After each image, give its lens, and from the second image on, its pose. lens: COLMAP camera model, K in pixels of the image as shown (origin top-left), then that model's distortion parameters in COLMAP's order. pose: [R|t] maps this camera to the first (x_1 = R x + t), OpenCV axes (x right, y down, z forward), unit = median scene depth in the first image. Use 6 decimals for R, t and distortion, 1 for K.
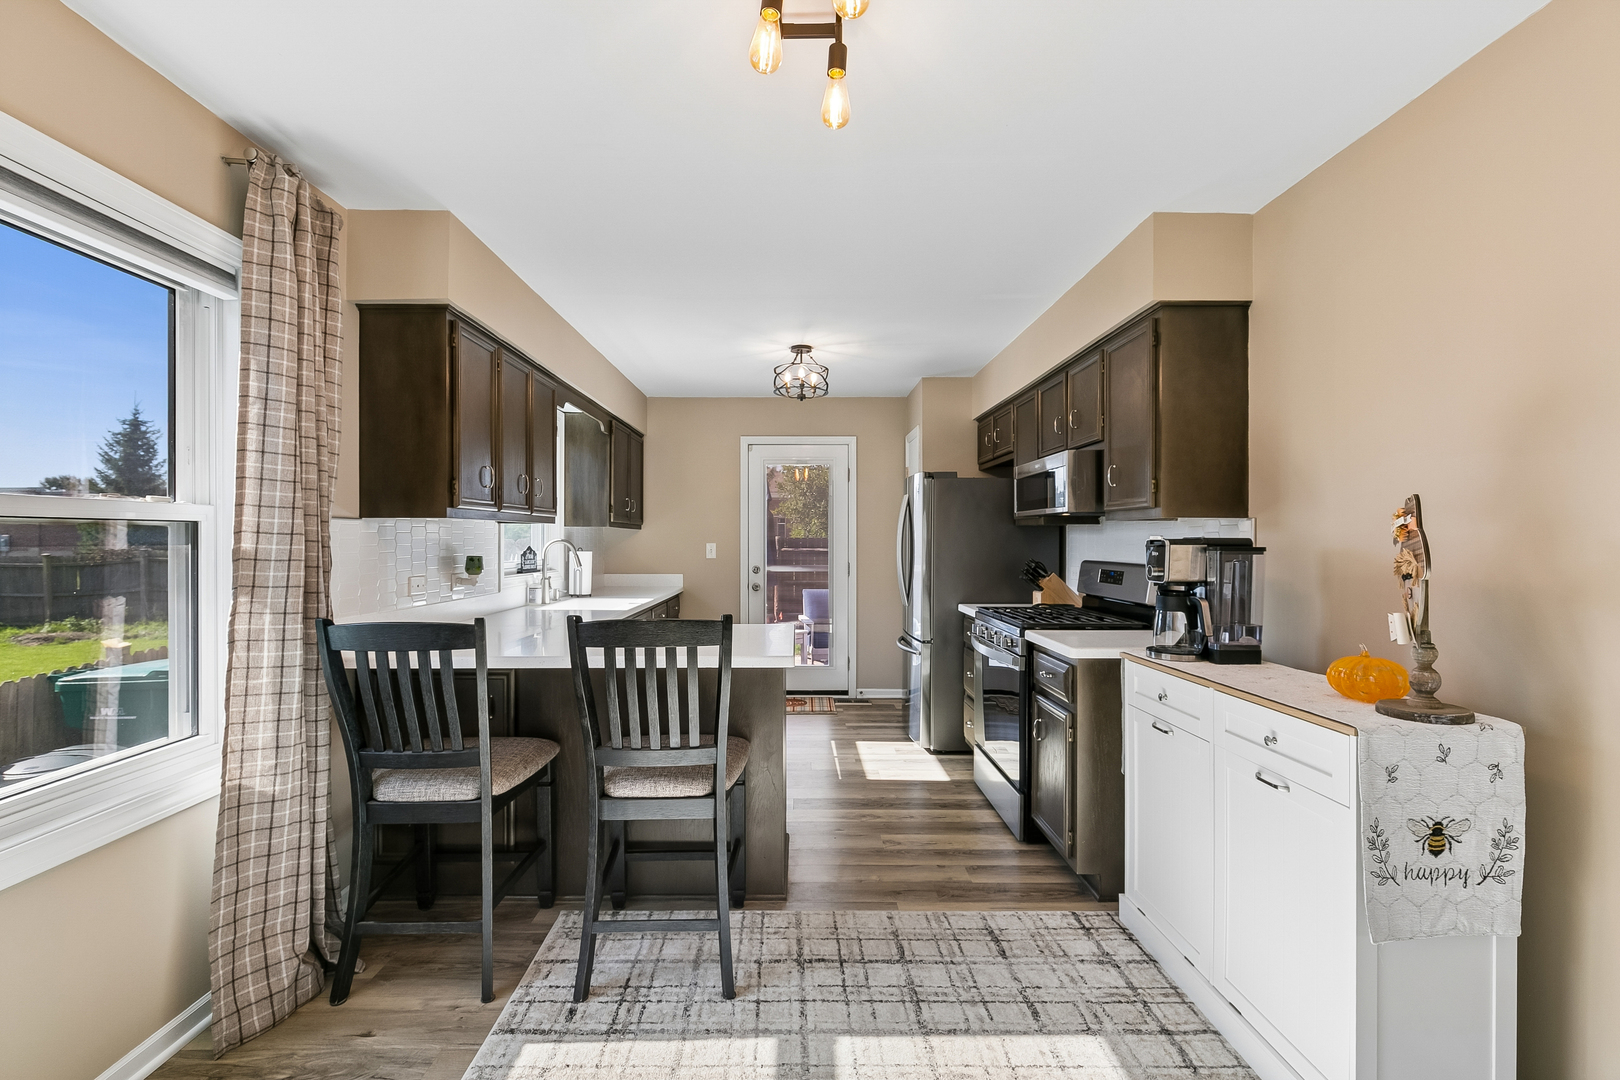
lens RADIAL K [[727.6, 0, 801.2], [0, 727.6, 540.2], [0, 0, 1]] dist [-0.001789, -0.000183]
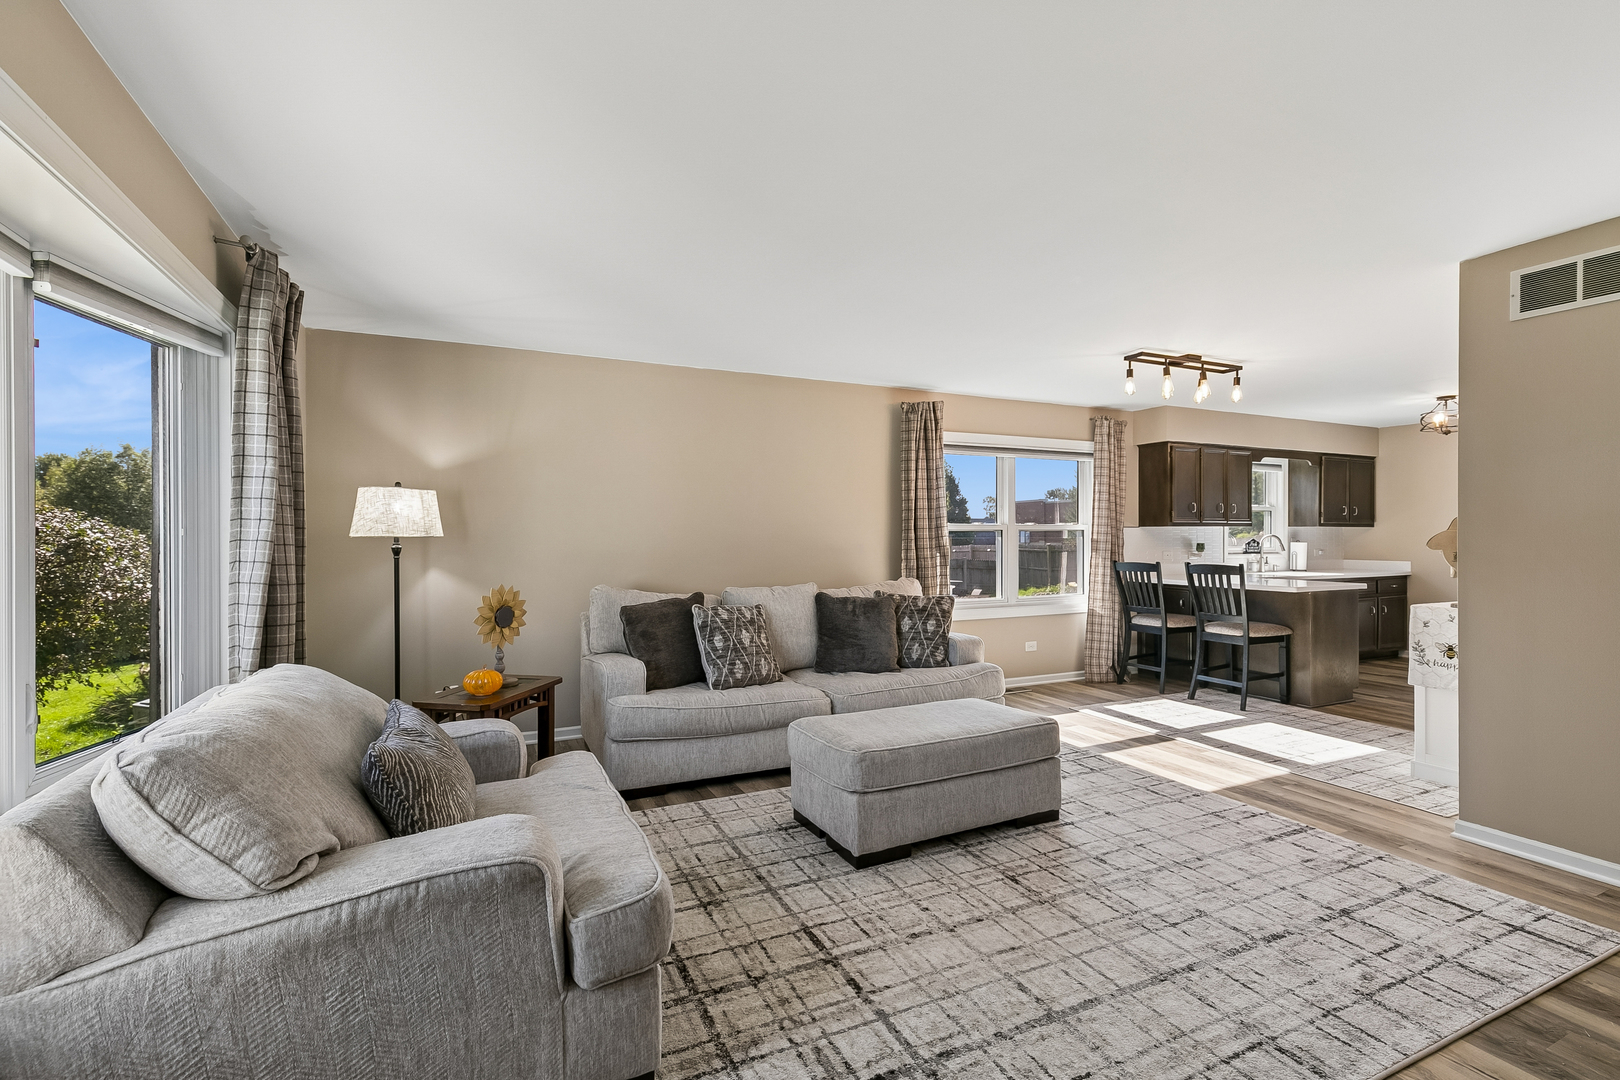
lens RADIAL K [[727.6, 0, 804.0], [0, 727.6, 539.1], [0, 0, 1]] dist [-0.001789, -0.000183]
pose [[0.427885, 0.003437, -0.903827, 1.601707], [0.001617, 0.999988, 0.004568, -0.000656], [0.903832, -0.003416, 0.427874, -1.552742]]
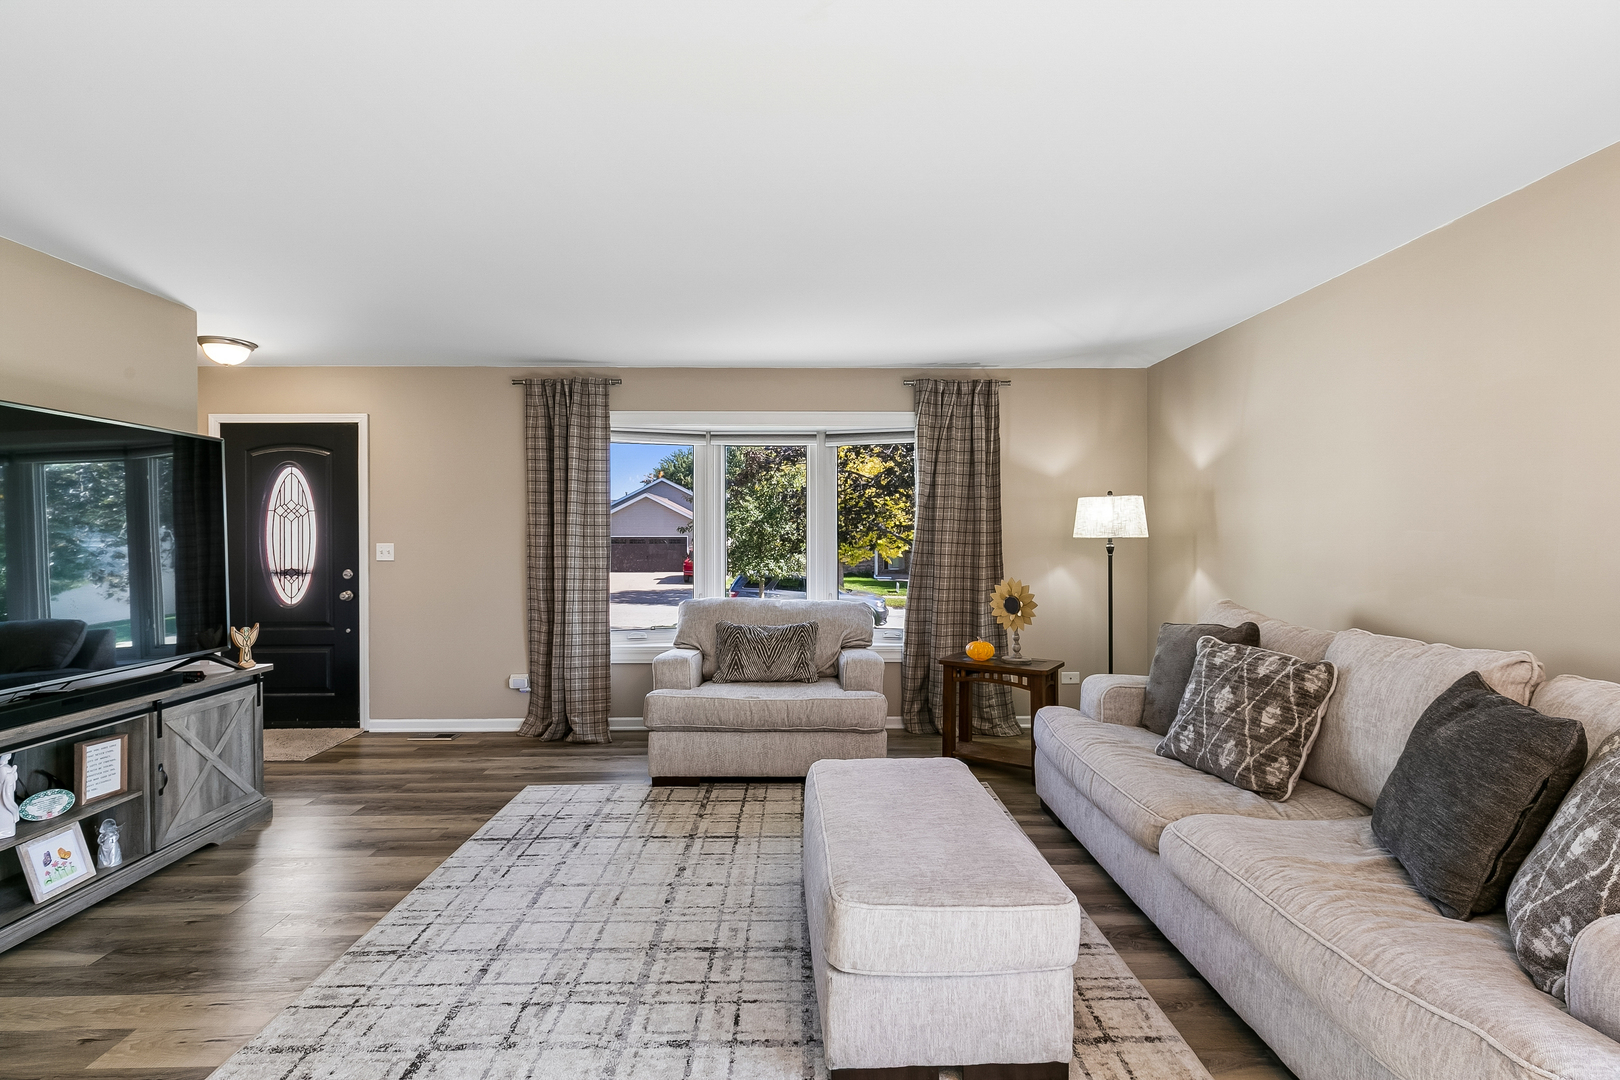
lens RADIAL K [[727.6, 0, 811.0], [0, 727.6, 542.1], [0, 0, 1]] dist [-0.001789, -0.000183]
pose [[-0.999839, 0.005513, -0.017050, -2.601362], [0.005387, 0.999958, 0.007475, -0.026843], [0.017091, 0.007382, -0.999827, 5.685164]]
